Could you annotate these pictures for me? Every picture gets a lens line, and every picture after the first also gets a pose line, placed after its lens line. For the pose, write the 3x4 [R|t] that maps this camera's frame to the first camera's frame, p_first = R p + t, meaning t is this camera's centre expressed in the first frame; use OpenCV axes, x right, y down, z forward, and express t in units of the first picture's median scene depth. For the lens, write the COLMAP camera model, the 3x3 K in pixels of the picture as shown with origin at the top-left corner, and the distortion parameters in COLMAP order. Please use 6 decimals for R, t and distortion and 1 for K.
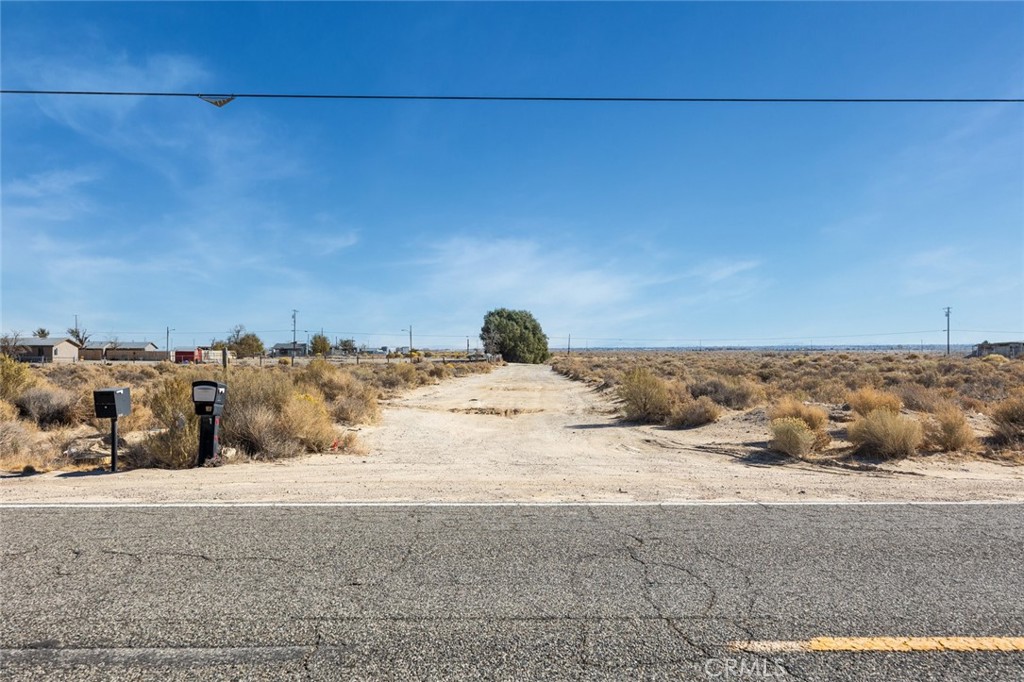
lens RADIAL K [[869.1, 0, 512.0], [0, 869.1, 341.0], [0, 0, 1]] dist [-0.005065, 0.011516]
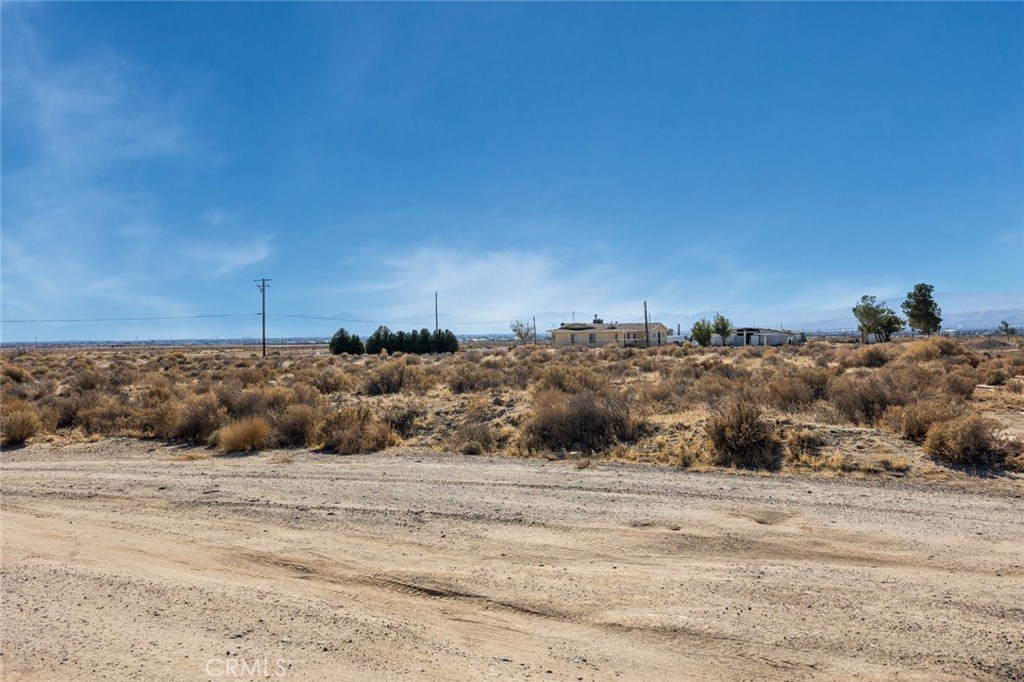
lens RADIAL K [[869.1, 0, 512.0], [0, 869.1, 341.0], [0, 0, 1]] dist [-0.005065, 0.011516]
pose [[0.440046, 0.004605, 0.897964, -0.013802], [-0.003150, 0.999989, -0.003585, 0.009399], [-0.897970, -0.001251, 0.440055, 0.656163]]
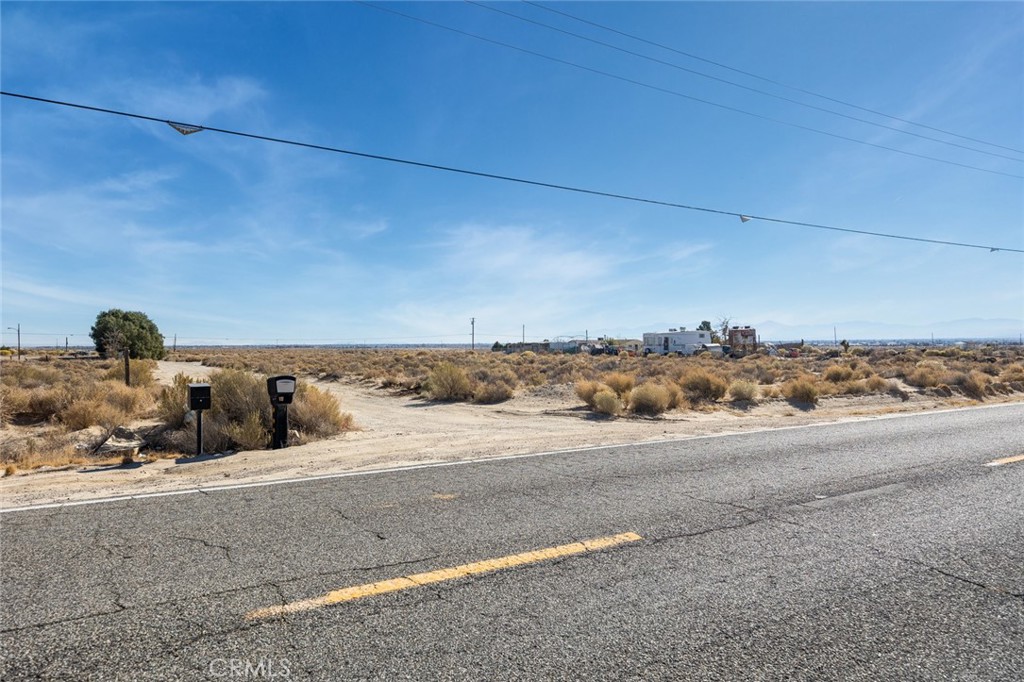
lens RADIAL K [[689.7, 0, 519.7], [0, 689.7, 341.3], [0, 0, 1]] dist [-0.000199, -0.002744]
pose [[0.845013, 0.004248, 0.534729, -0.047883], [-0.004994, 0.999988, -0.000052, -0.000303], [-0.534722, -0.002626, 0.845024, 0.000760]]
